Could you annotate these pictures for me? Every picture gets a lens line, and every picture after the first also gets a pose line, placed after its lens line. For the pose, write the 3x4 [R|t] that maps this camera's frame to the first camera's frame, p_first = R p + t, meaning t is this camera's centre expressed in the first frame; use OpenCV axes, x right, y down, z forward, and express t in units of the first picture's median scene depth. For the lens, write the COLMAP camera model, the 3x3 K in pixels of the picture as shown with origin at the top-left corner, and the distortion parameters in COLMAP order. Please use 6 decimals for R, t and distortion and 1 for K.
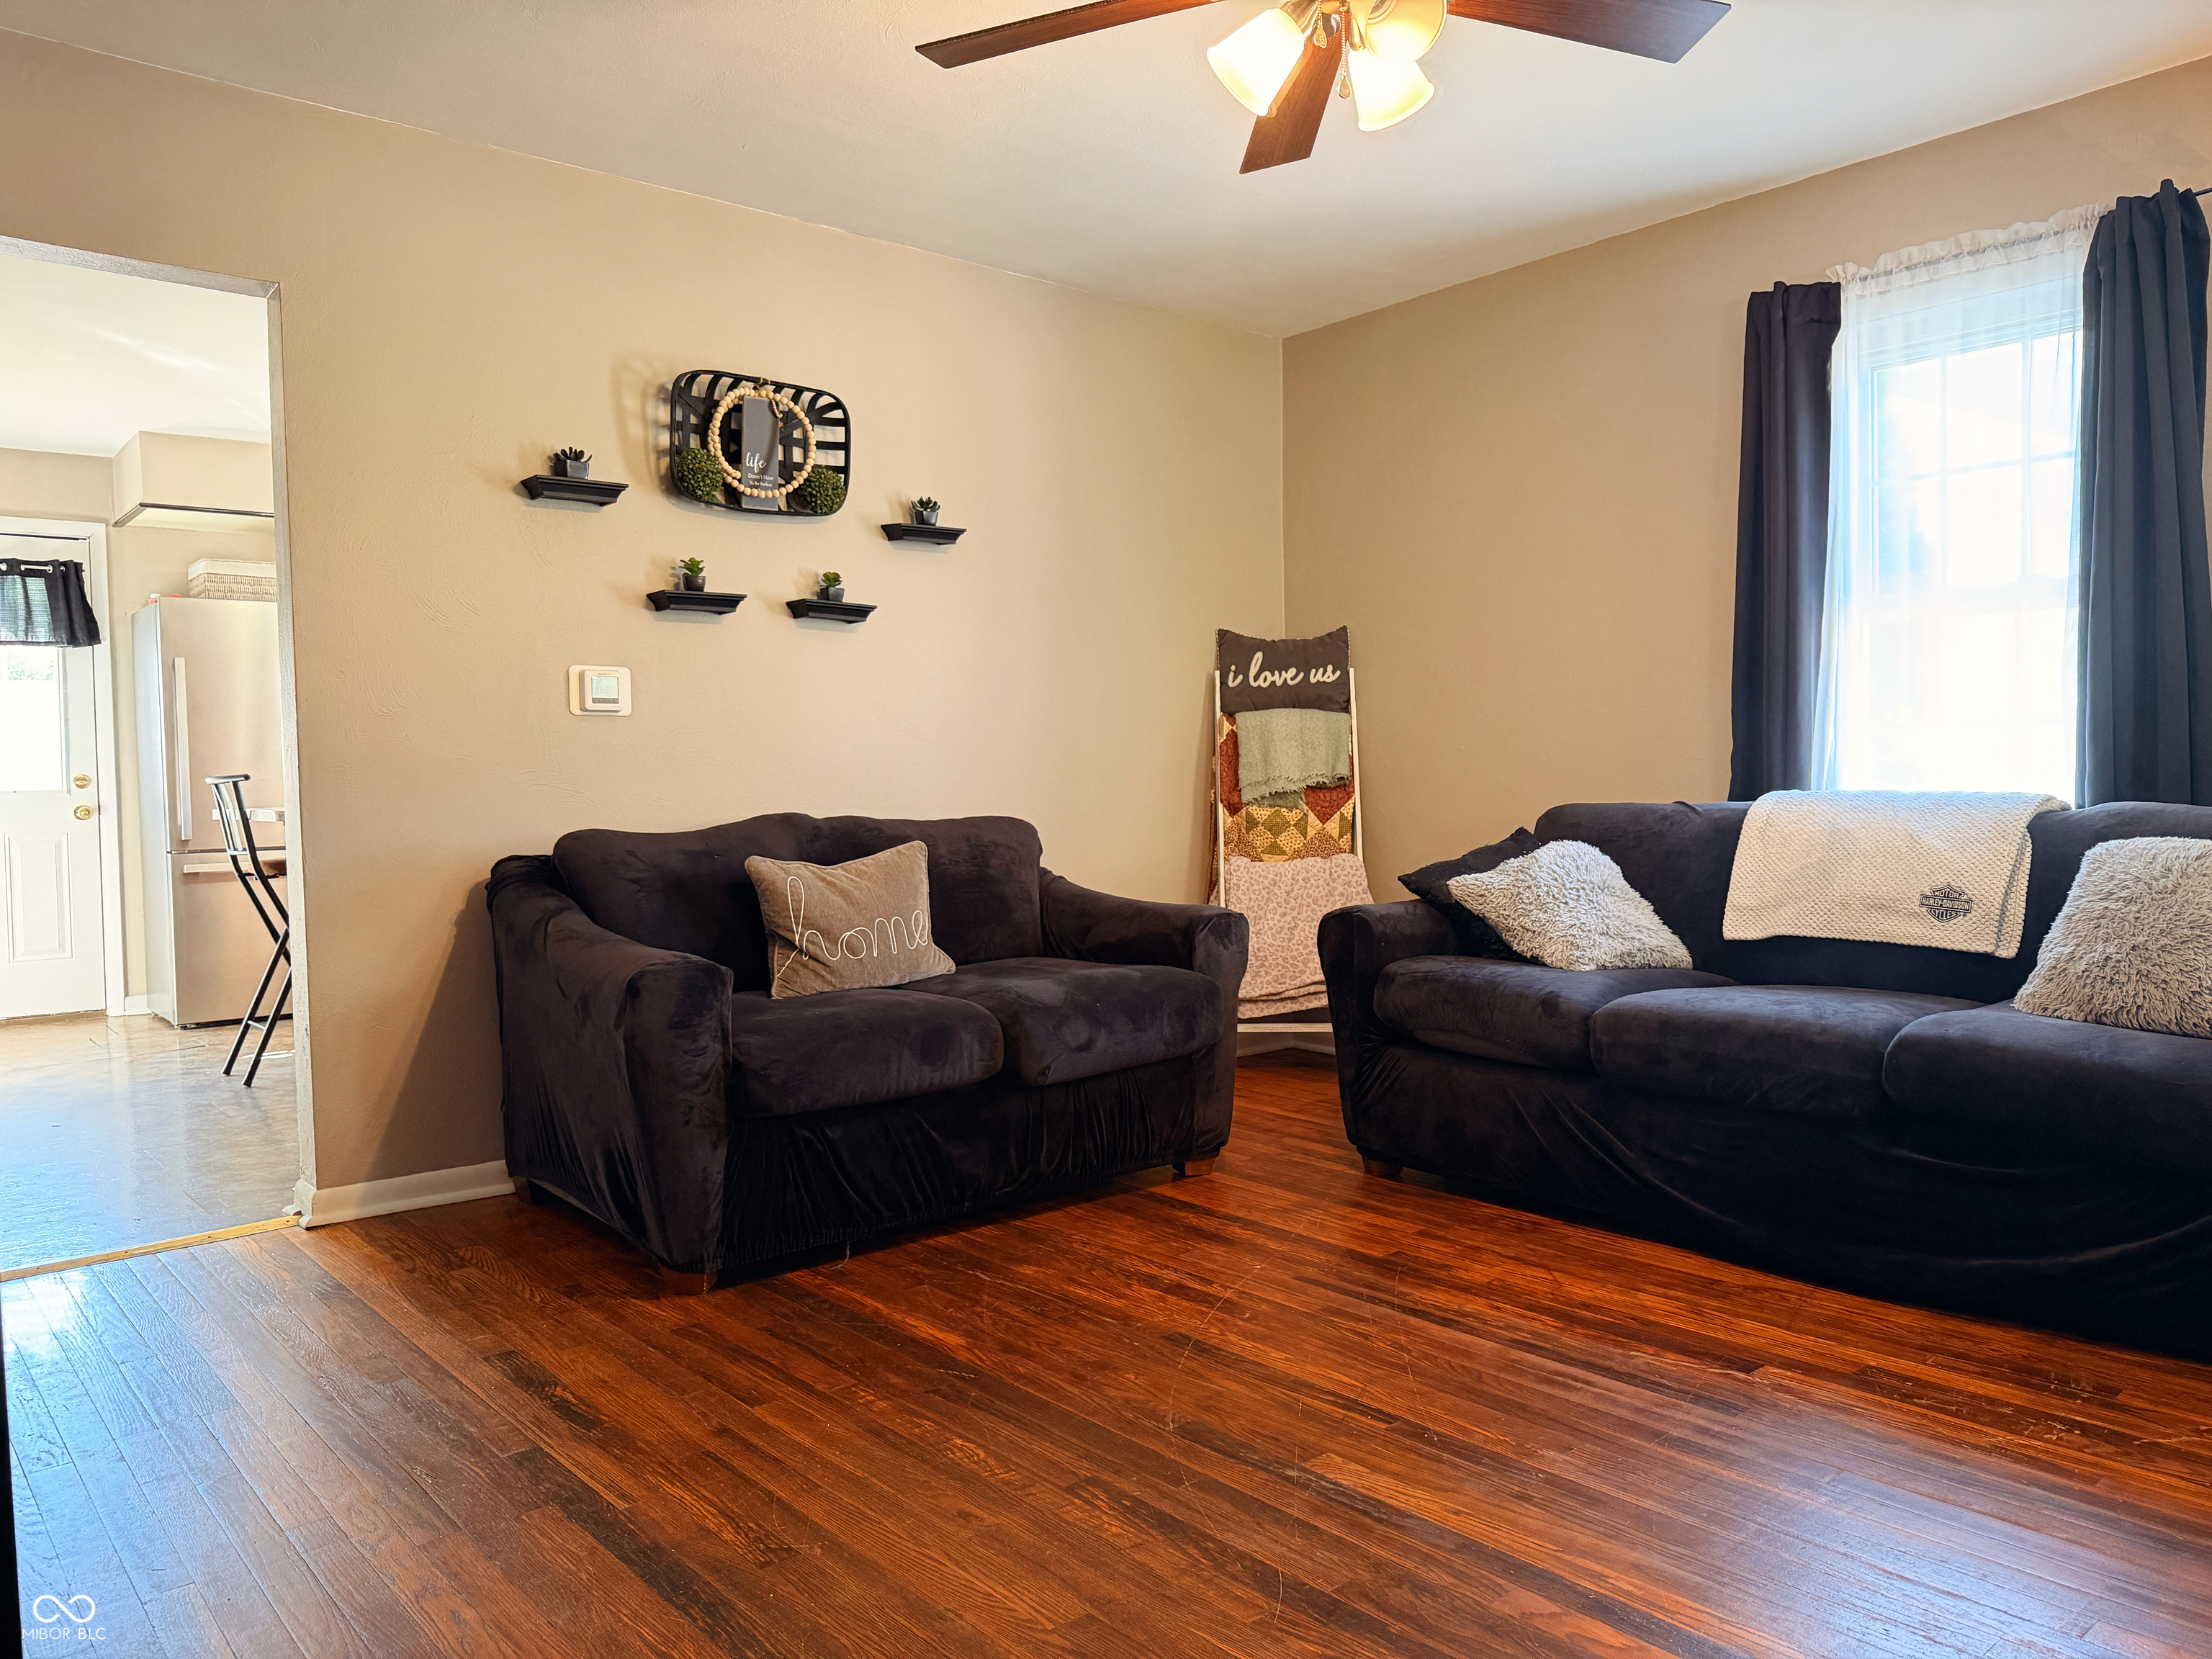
lens RADIAL K [[1576.8, 0, 1106.0], [0, 1576.8, 829.5], [0, 0, 1]] dist [0.083256, -0.079933]
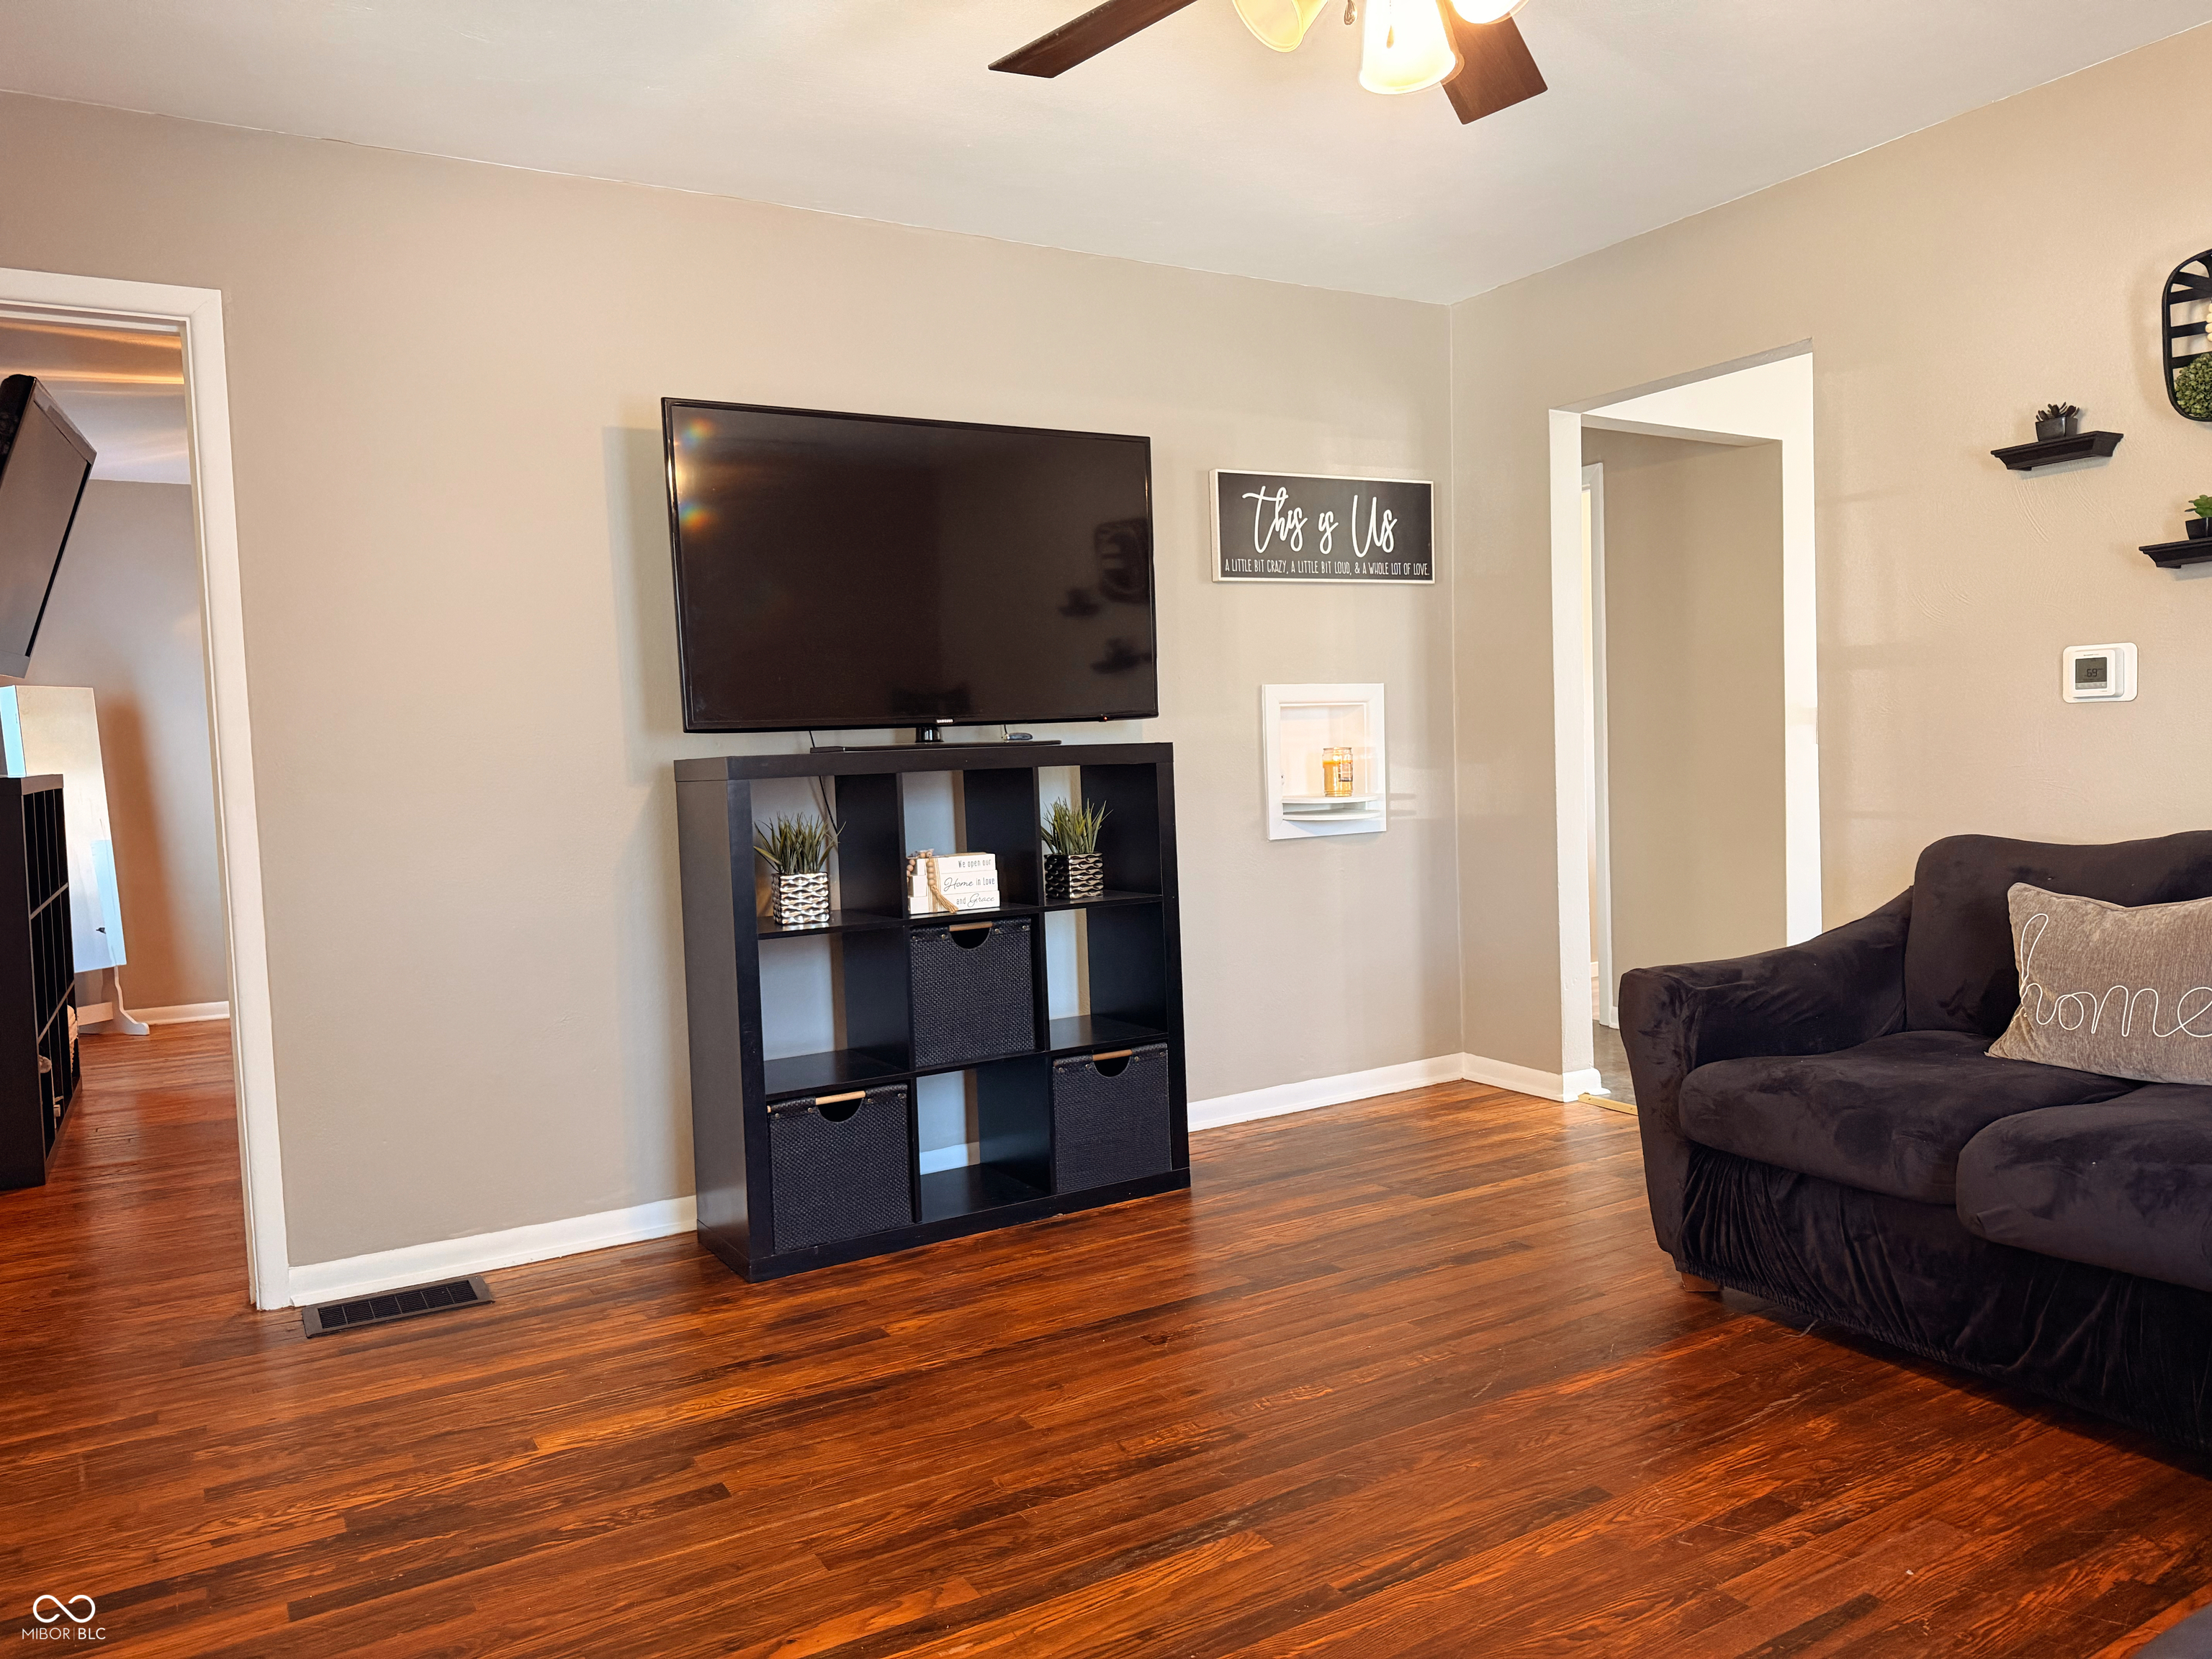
lens RADIAL K [[1576.8, 0, 1106.0], [0, 1576.8, 829.5], [0, 0, 1]] dist [0.083256, -0.079933]
pose [[-0.162124, 0.084336, -0.983160, 0.844673], [0.004527, 0.996394, 0.084724, -0.105524], [0.986760, 0.009285, -0.161921, 0.813662]]
